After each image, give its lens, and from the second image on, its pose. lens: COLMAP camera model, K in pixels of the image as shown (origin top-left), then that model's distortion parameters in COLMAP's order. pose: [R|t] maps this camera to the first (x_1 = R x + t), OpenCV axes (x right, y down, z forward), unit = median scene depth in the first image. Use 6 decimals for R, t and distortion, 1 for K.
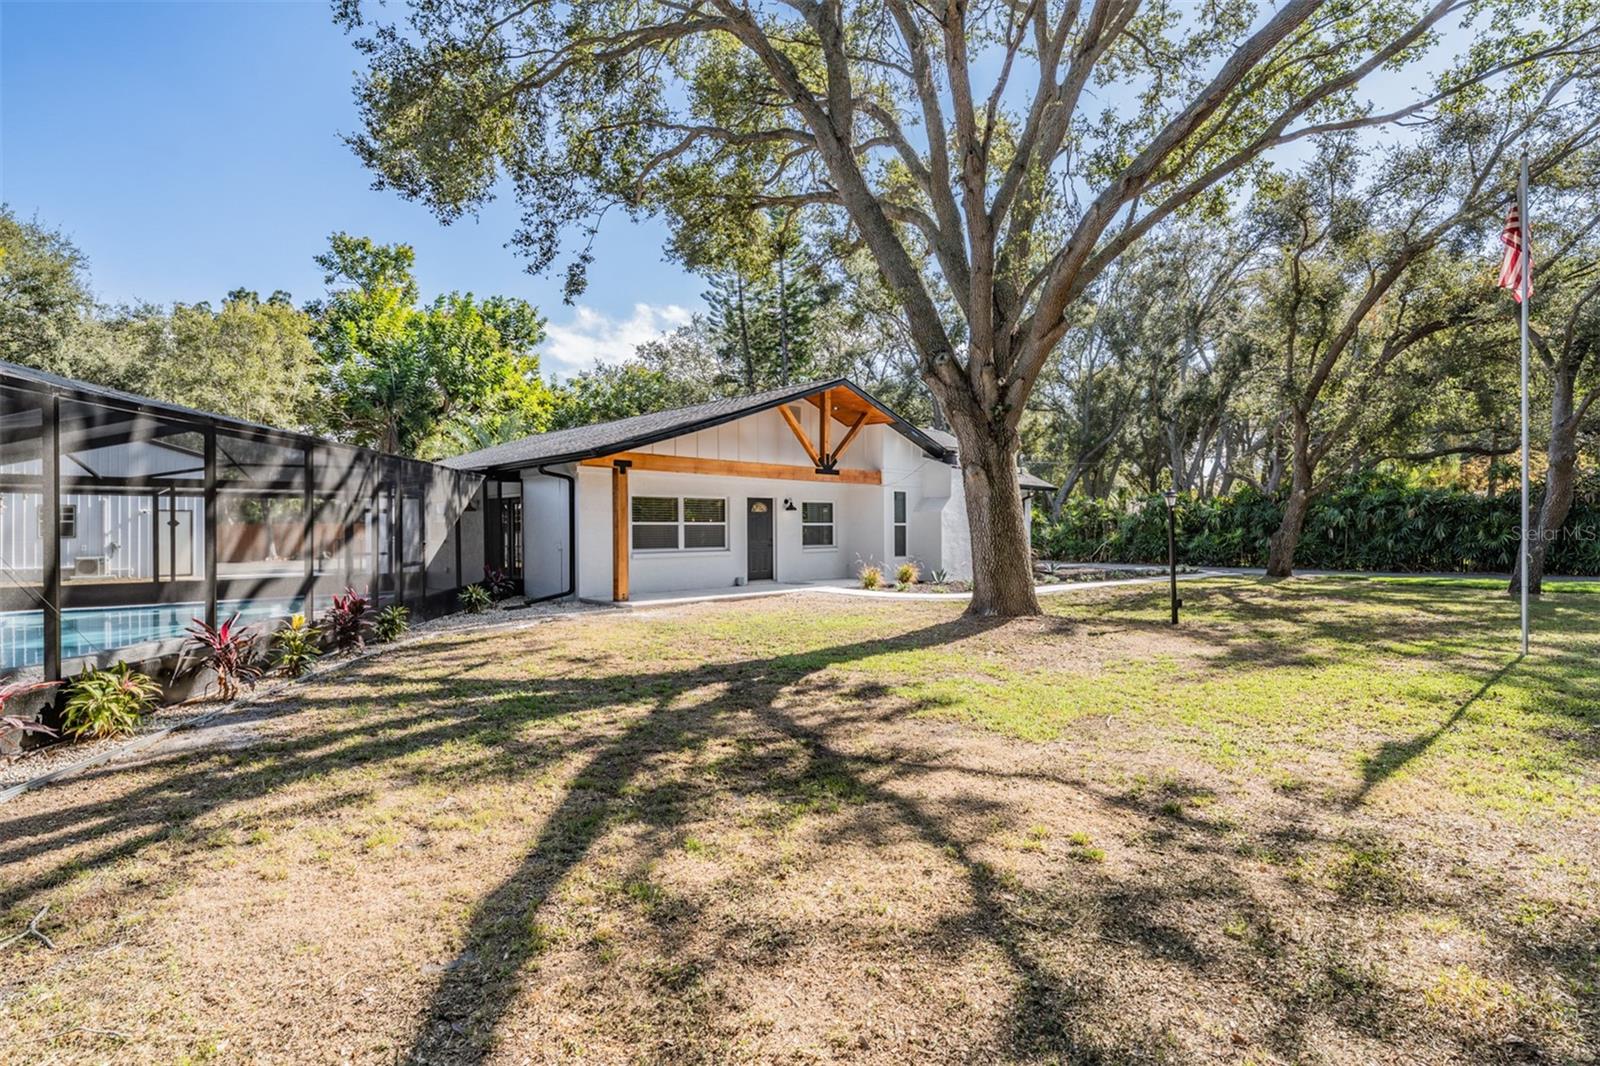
lens RADIAL K [[808.2, 0, 792.5], [0, 808.2, 523.4], [0, 0, 1]] dist [0.004548, 0.000390]
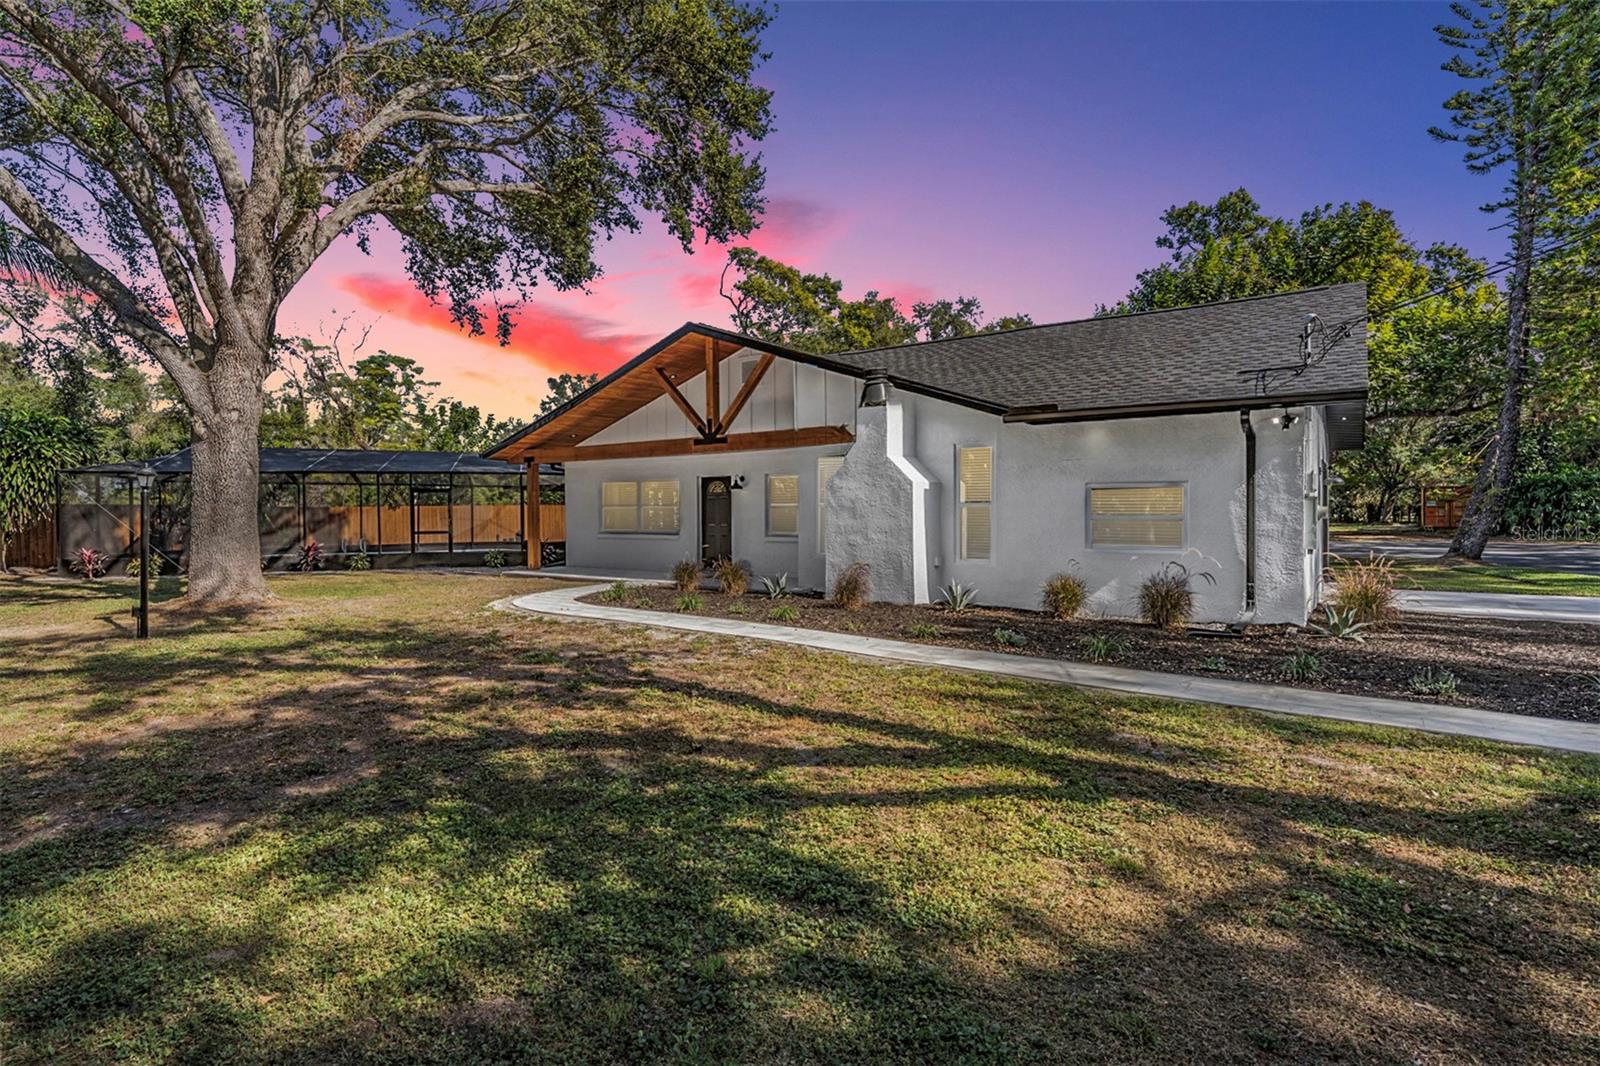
lens RADIAL K [[808.2, 0, 795.2], [0, 808.2, 526.1], [0, 0, 1]] dist [0.004548, 0.000390]
pose [[0.145267, 0.020870, -0.989172, 0.855641], [0.010829, 0.999684, 0.022683, 0.003638], [0.989333, -0.014007, 0.144995, 0.965608]]
